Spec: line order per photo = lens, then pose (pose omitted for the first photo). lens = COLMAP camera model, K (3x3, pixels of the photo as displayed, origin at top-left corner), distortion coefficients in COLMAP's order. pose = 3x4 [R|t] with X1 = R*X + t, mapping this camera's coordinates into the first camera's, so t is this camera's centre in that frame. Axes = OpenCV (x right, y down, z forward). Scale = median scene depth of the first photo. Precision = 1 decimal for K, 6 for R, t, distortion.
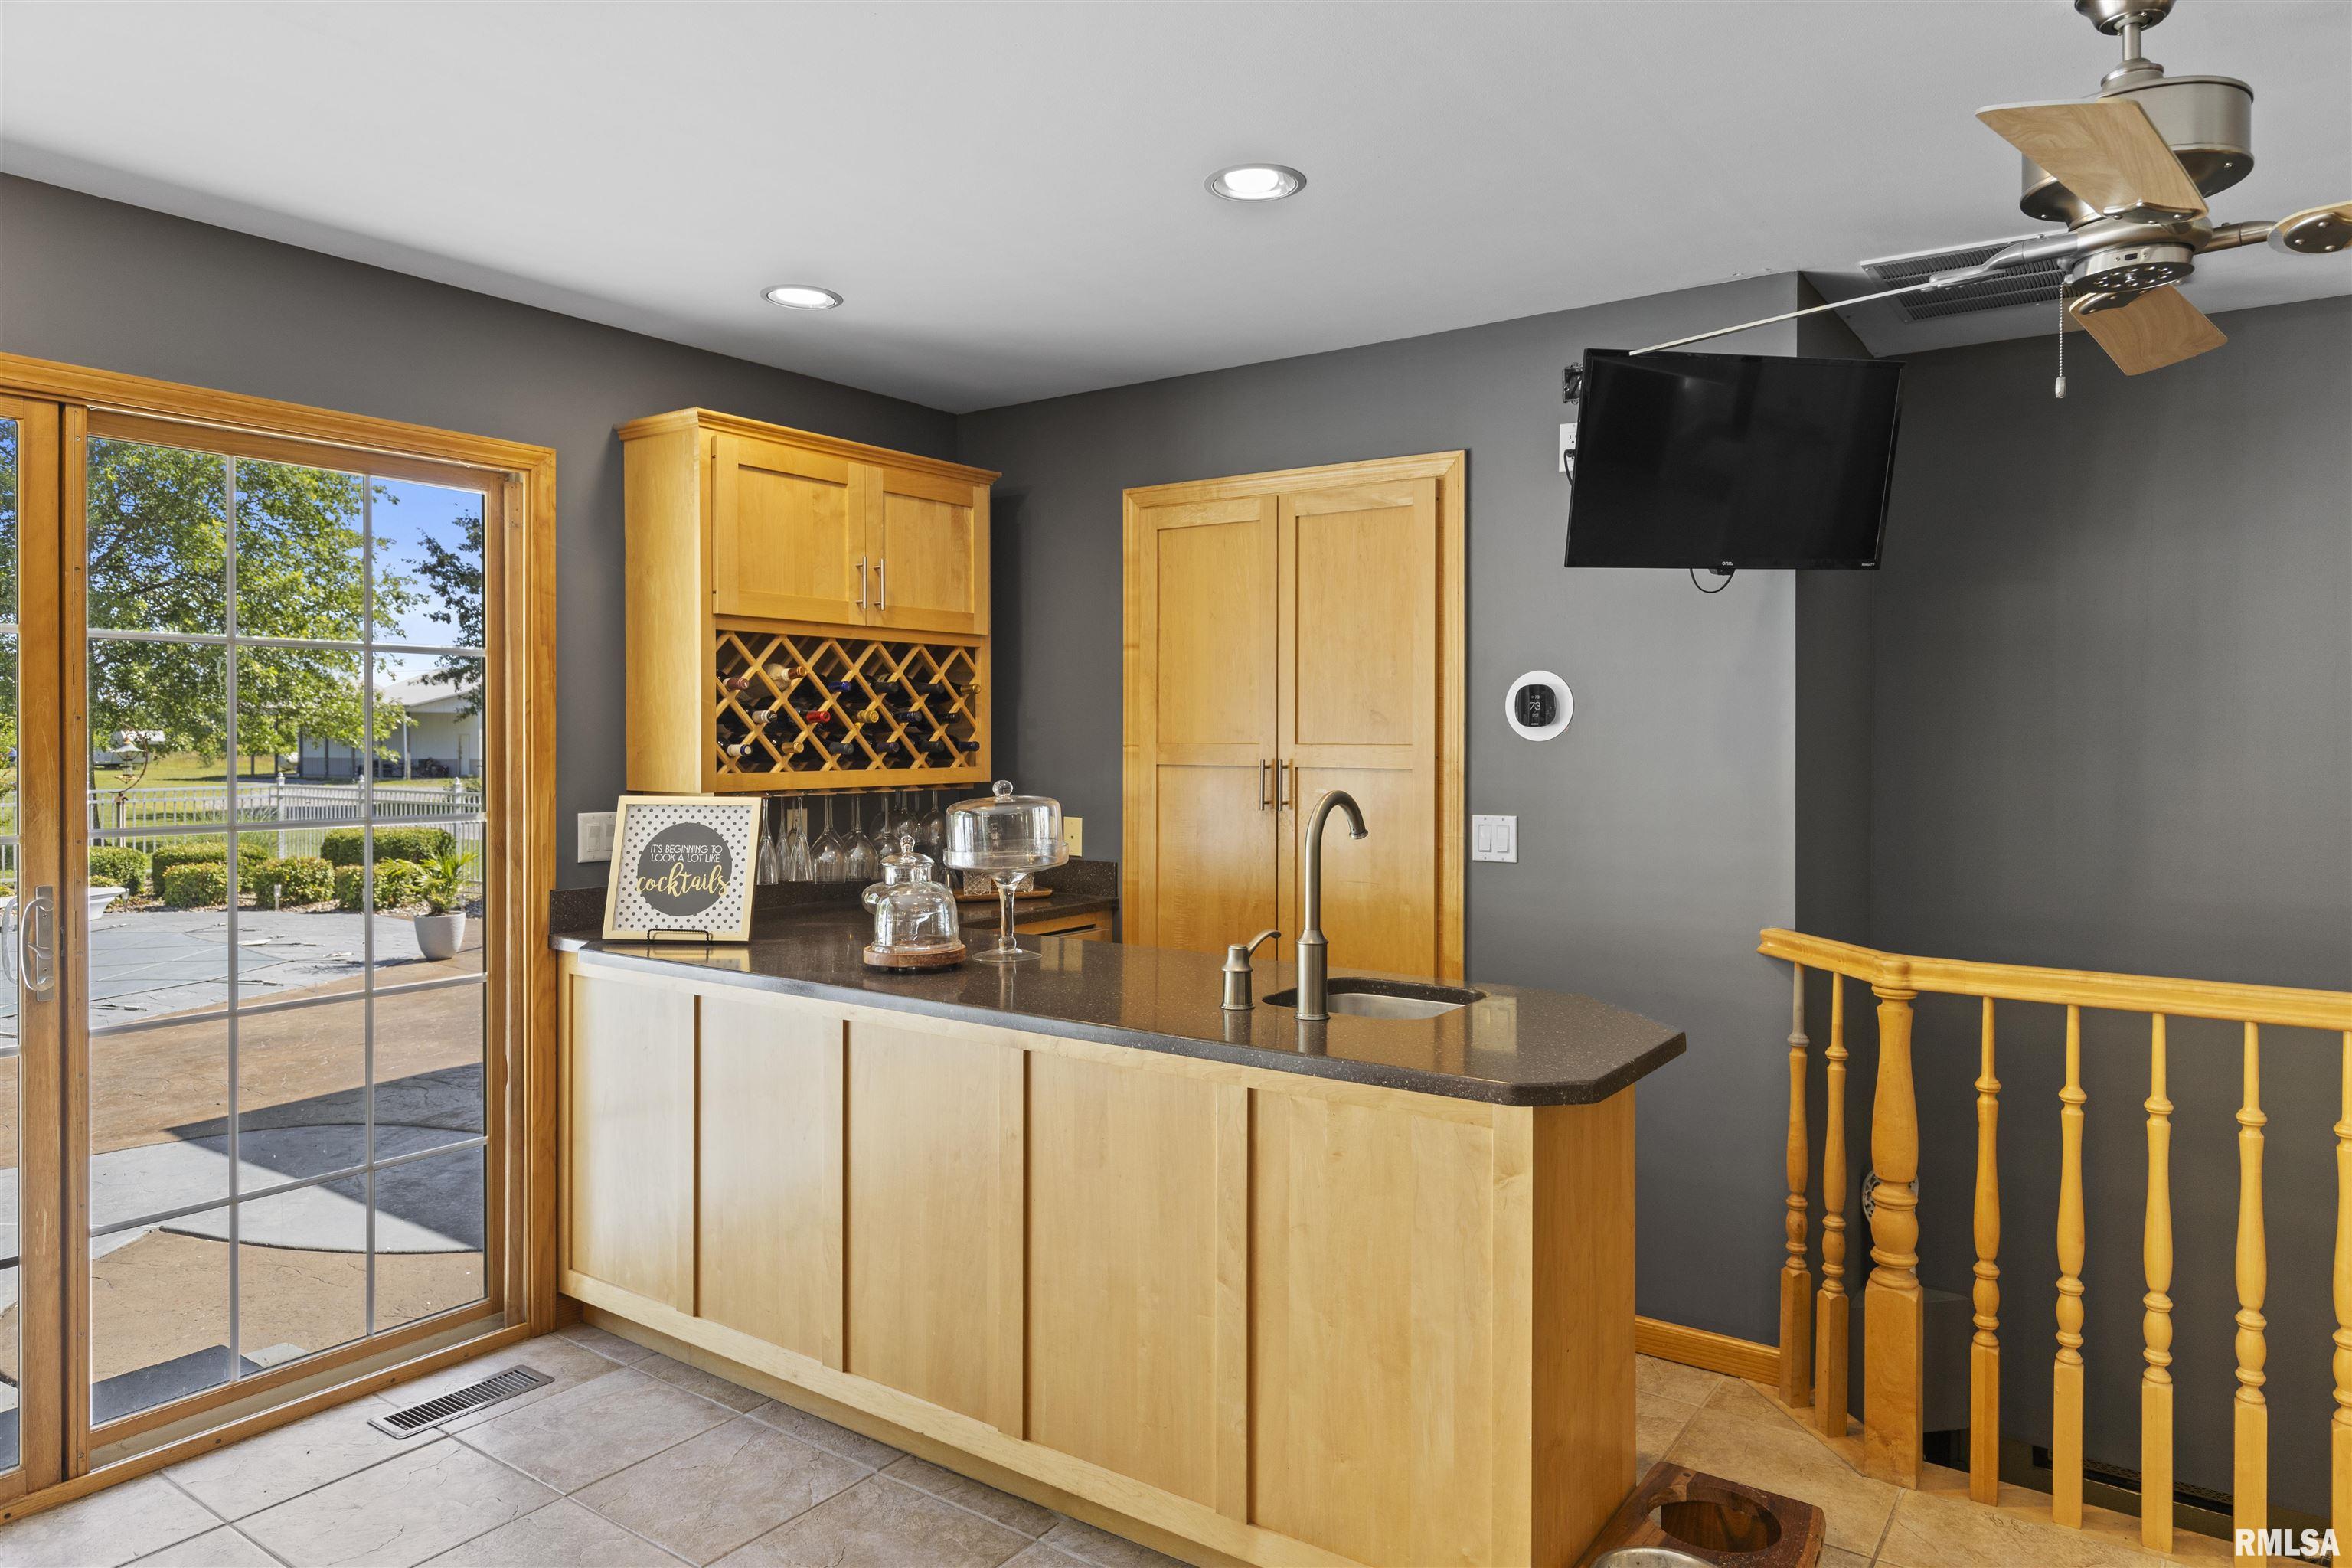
lens RADIAL K [[1454.9, 0, 1181.5], [0, 1454.9, 743.9], [0, 0, 1]] dist [-0.000988, 0.000714]
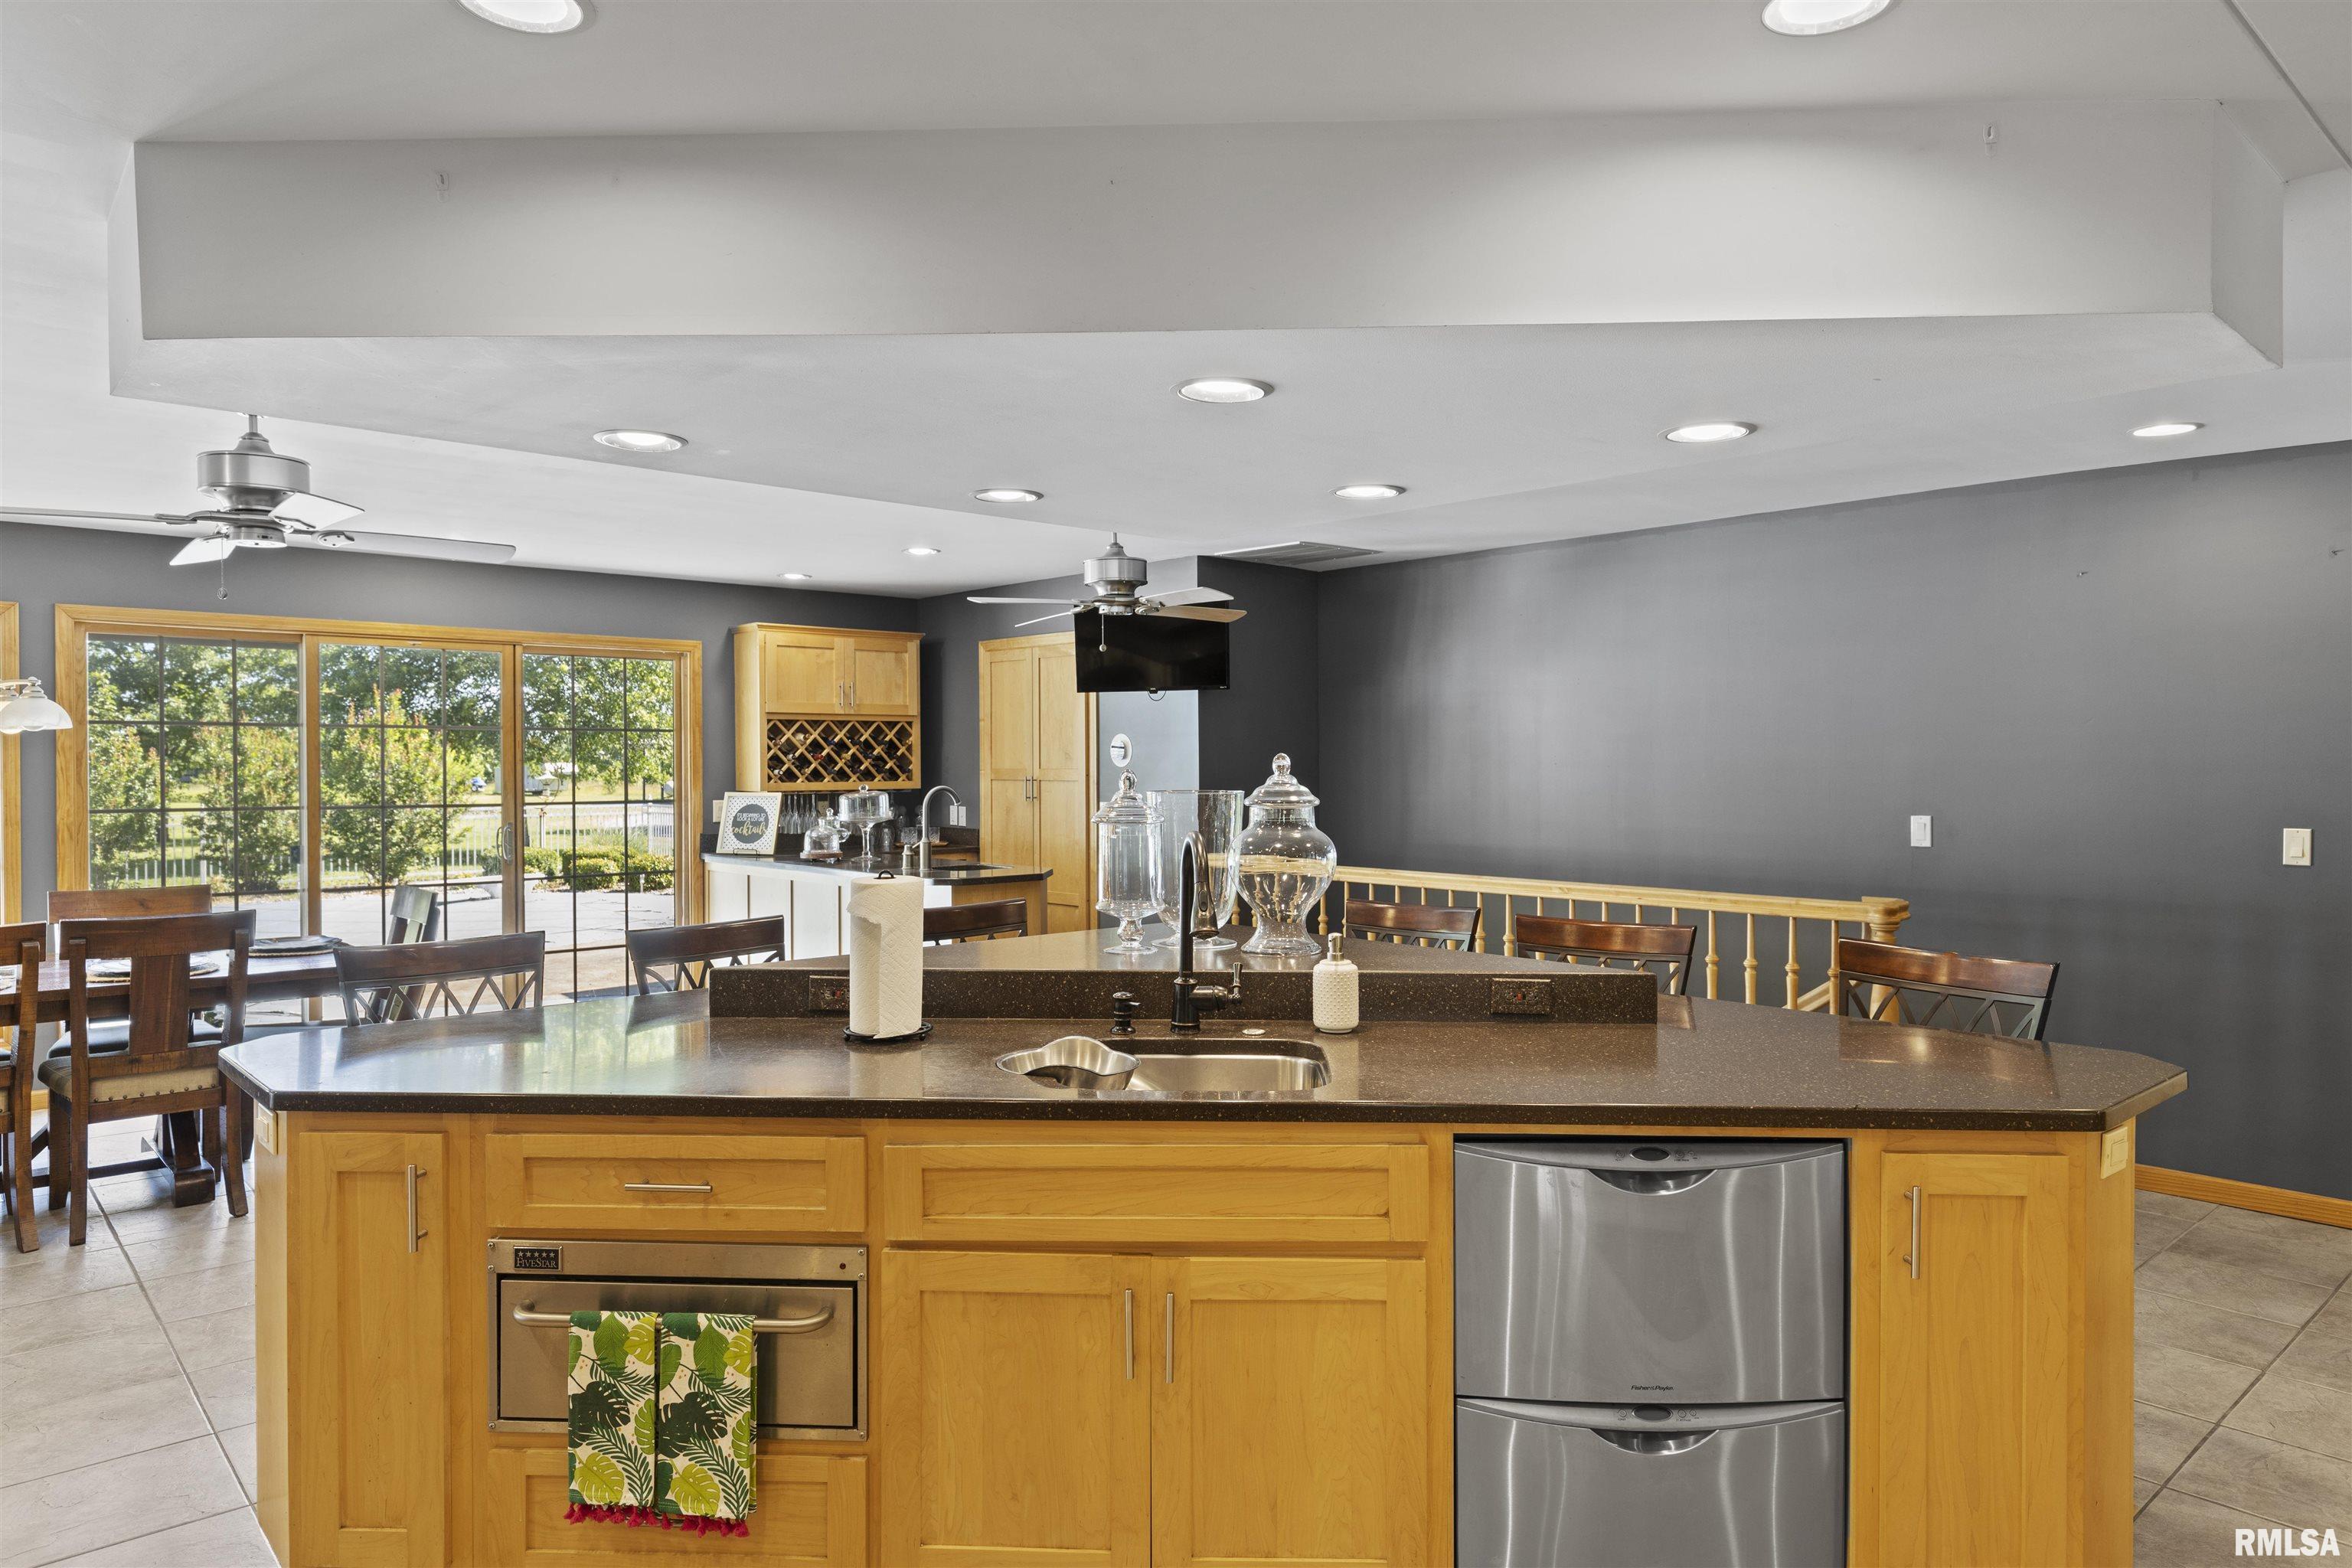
lens RADIAL K [[1454.9, 0, 1175.0], [0, 1454.9, 772.5], [0, 0, 1]] dist [0.001369, 0.000177]
pose [[0.975433, -0.003595, -0.220265, 0.740787], [0.003730, 0.999993, 0.000195, 0.005948], [0.220263, -0.001011, 0.975440, -0.991747]]
